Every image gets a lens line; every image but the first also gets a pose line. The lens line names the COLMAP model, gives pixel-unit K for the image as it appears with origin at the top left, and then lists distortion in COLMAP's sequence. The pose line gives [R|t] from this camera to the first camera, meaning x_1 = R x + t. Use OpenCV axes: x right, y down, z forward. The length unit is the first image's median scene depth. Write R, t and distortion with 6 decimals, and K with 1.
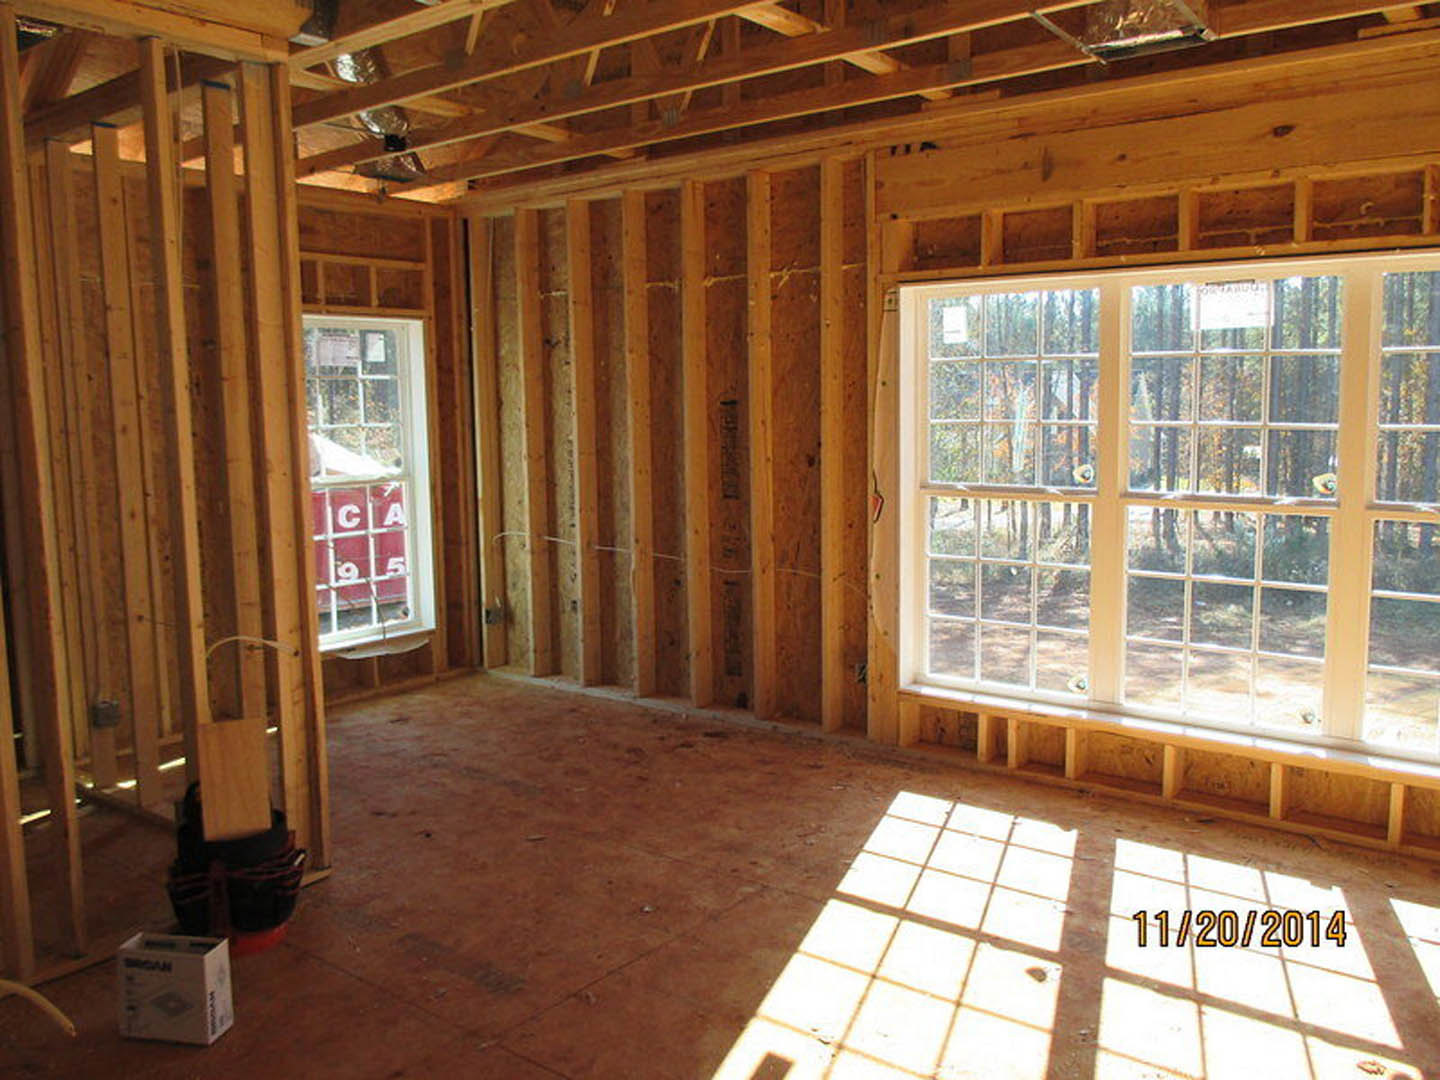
lens RADIAL K [[1265.2, 0, 720.5], [0, 1265.2, 536.9], [0, 0, 1]] dist [-0.043418, 0.014641]
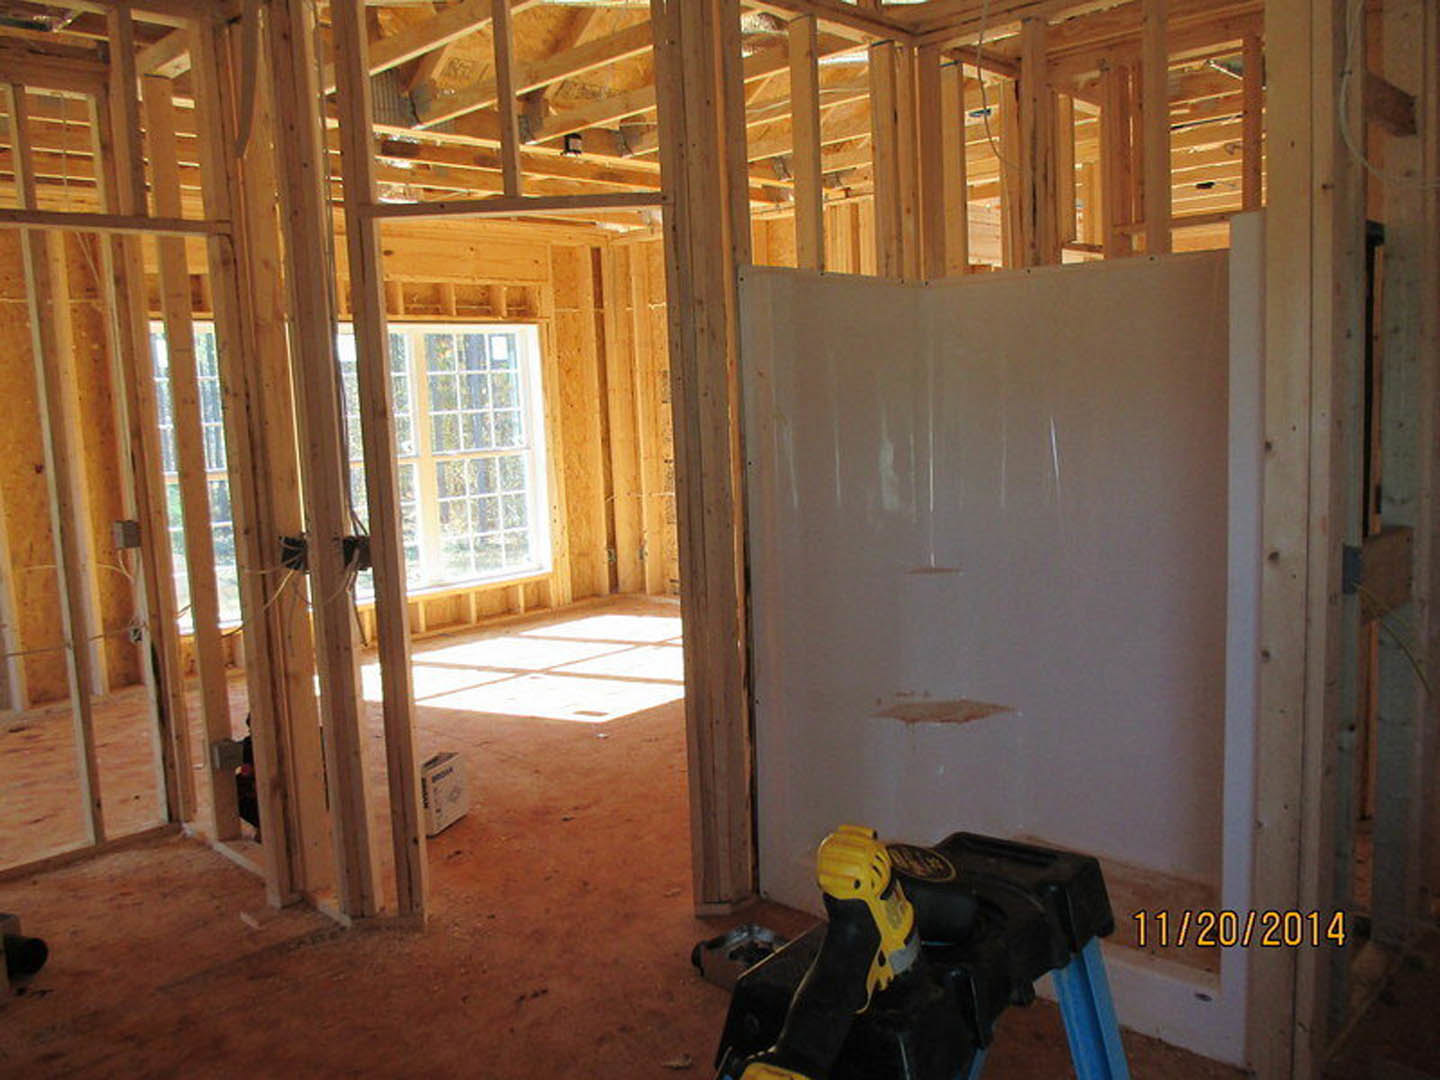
lens RADIAL K [[1265.2, 0, 721.7], [0, 1265.2, 545.8], [0, 0, 1]] dist [-0.043418, 0.014641]
pose [[0.119206, -0.112446, 0.986482, -1.412332], [0.174478, 0.980477, 0.090678, 0.012967], [-0.977419, 0.161310, 0.136498, 0.355265]]
